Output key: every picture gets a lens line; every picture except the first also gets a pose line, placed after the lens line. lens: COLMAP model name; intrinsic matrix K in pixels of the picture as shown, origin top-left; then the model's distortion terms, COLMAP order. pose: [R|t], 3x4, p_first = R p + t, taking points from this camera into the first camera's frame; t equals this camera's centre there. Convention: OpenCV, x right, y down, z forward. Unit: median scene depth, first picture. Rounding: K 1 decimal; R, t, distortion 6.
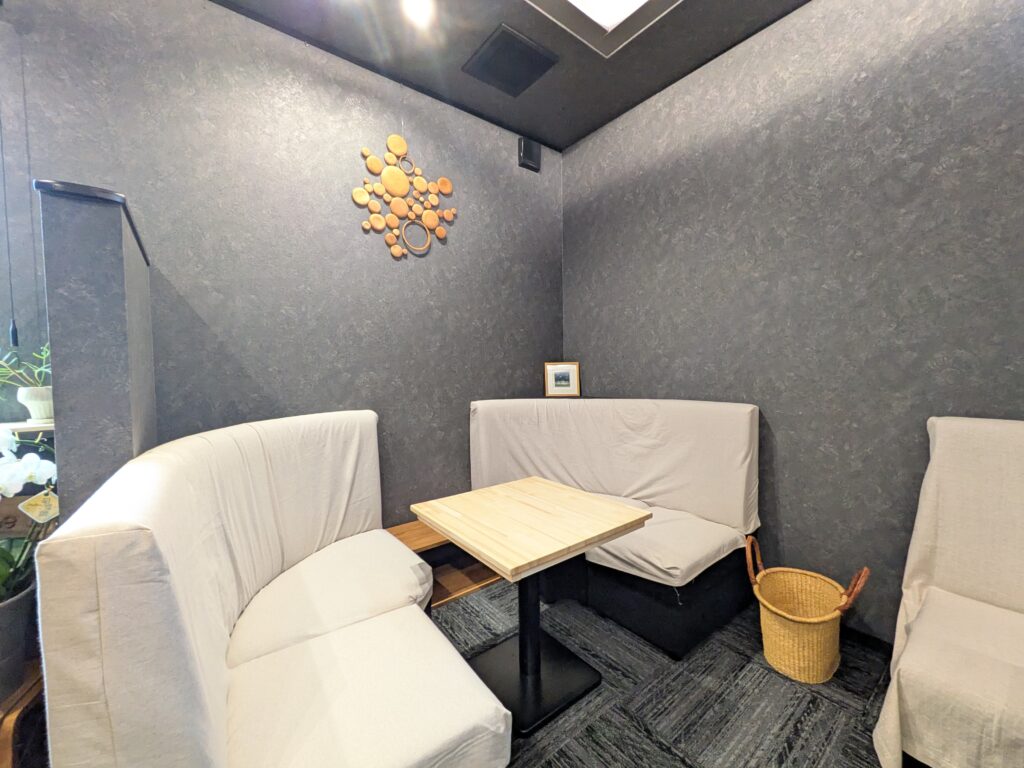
lens RADIAL K [[404.0, 0, 512.0], [0, 404.0, 384.0], [0, 0, 1]] dist [-0.001372, 0.000813]
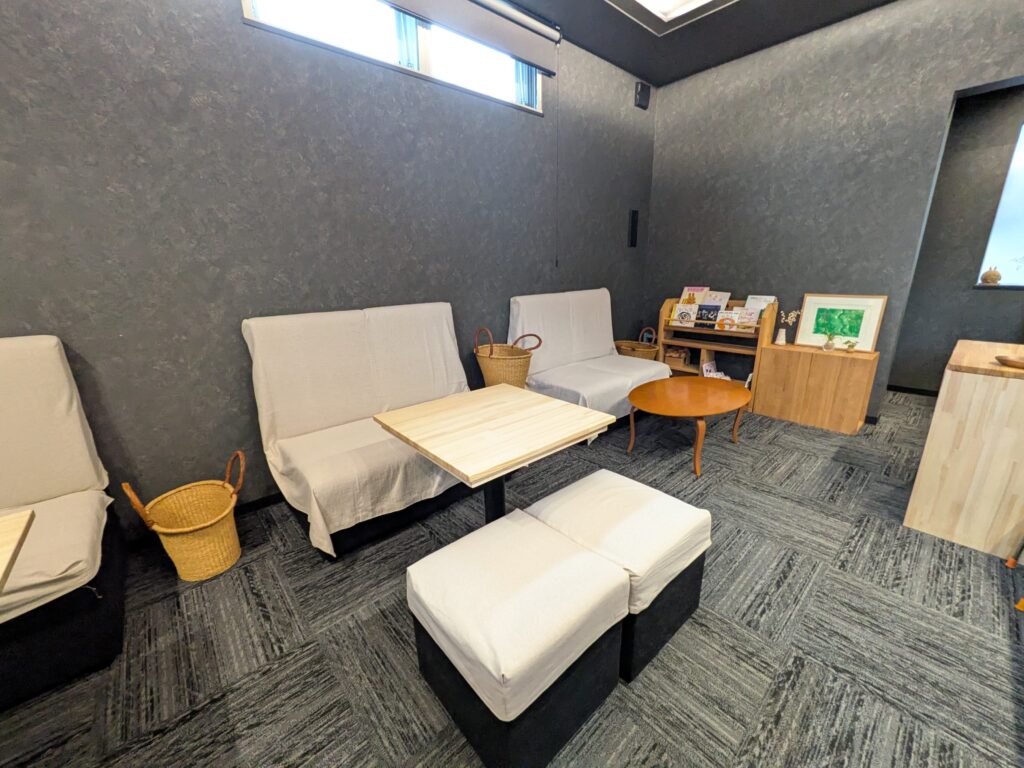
lens RADIAL K [[404.0, 0, 512.0], [0, 404.0, 384.0], [0, 0, 1]] dist [-0.001372, 0.000813]
pose [[-0.061808, -0.259226, 0.963837, -0.284526], [0.069608, 0.962212, 0.263253, -0.000358], [-0.995658, 0.083362, -0.041428, 0.214898]]
